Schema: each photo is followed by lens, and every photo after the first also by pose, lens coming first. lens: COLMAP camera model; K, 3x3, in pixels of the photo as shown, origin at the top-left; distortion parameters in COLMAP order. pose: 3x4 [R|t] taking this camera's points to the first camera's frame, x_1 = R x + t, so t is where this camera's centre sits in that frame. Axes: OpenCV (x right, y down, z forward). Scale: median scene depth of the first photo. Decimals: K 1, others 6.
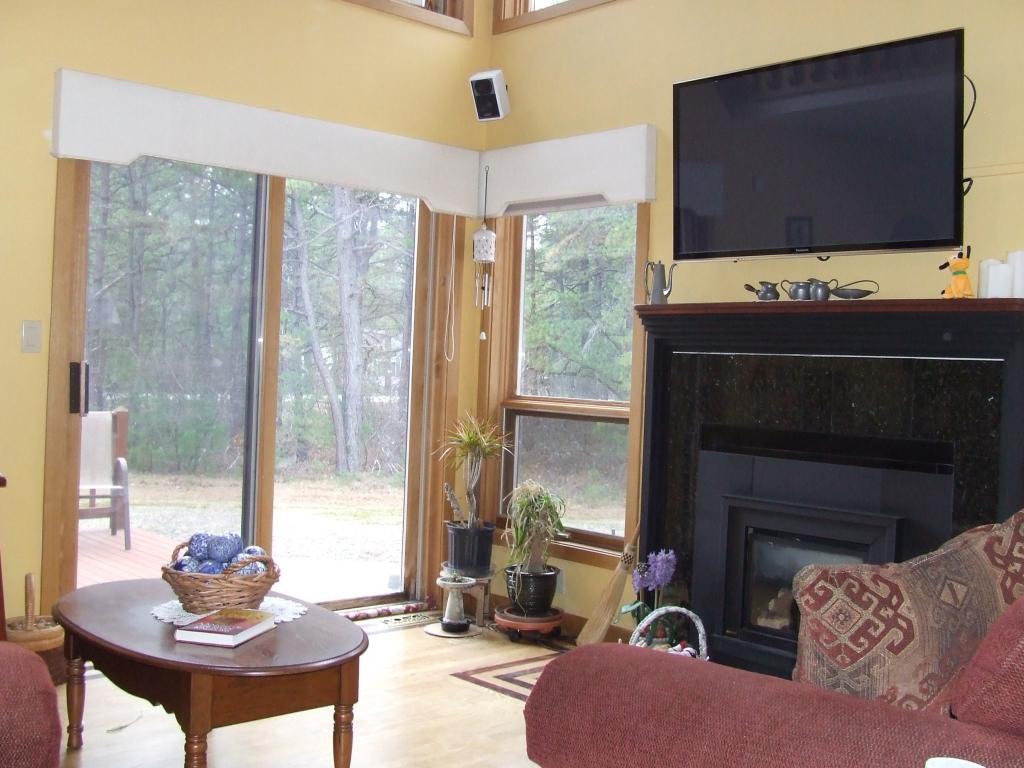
lens RADIAL K [[1126.1, 0, 517.2], [0, 1126.1, 381.0], [0, 0, 1]] dist [-0.103869, 0.143395]
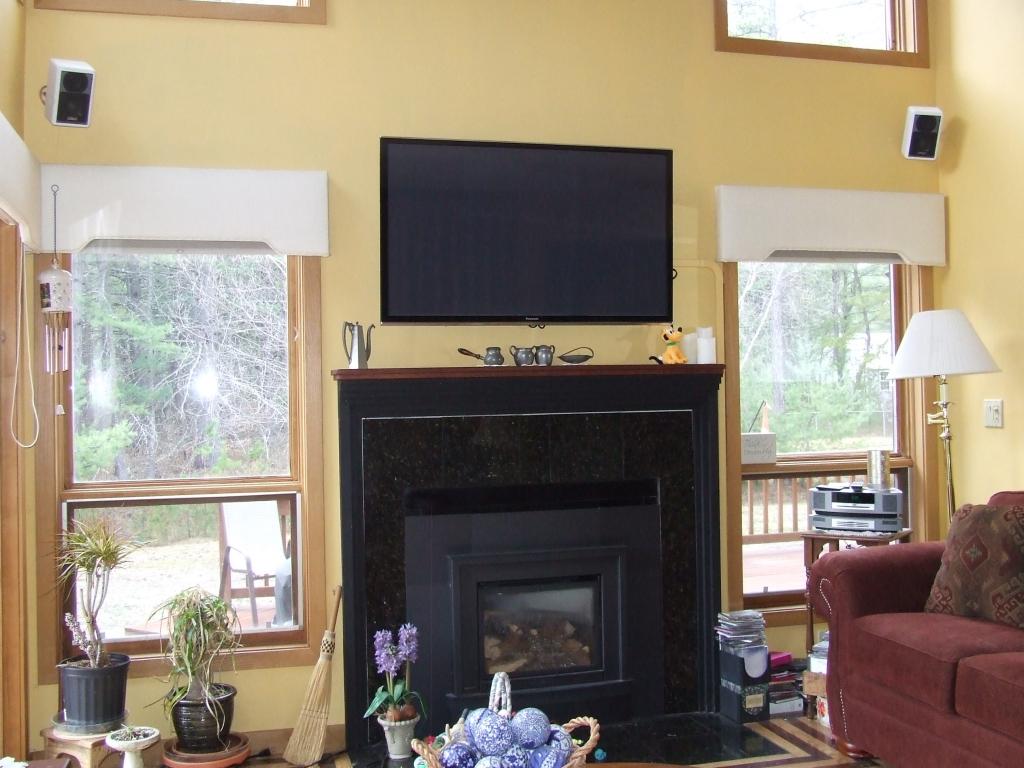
lens RADIAL K [[1126.1, 0, 517.2], [0, 1126.1, 381.0], [0, 0, 1]] dist [-0.103869, 0.143395]
pose [[0.456015, -0.036303, 0.889231, -0.673273], [0.049854, 0.998641, 0.015203, -0.067976], [-0.888575, 0.037399, 0.457205, 0.475571]]
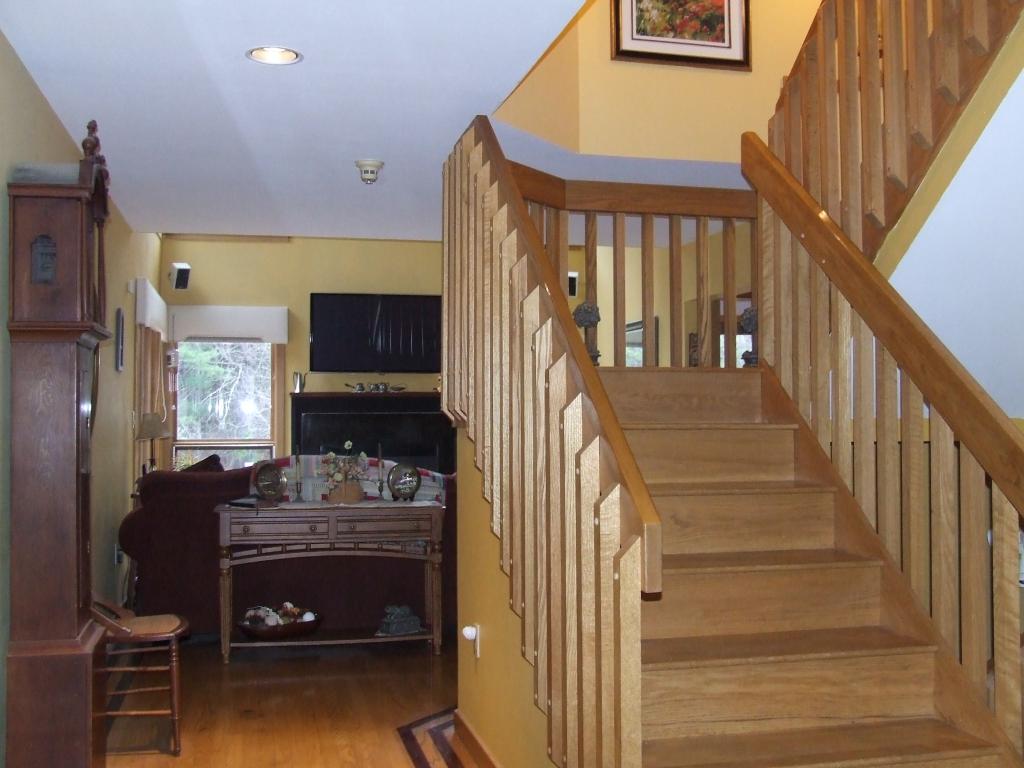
lens RADIAL K [[1126.1, 0, 517.2], [0, 1126.1, 381.0], [0, 0, 1]] dist [-0.103869, 0.143395]
pose [[0.487577, -0.012586, 0.872989, -1.623514], [0.035833, 0.999342, -0.005606, -0.064208], [-0.872344, 0.034015, 0.487707, -0.438598]]
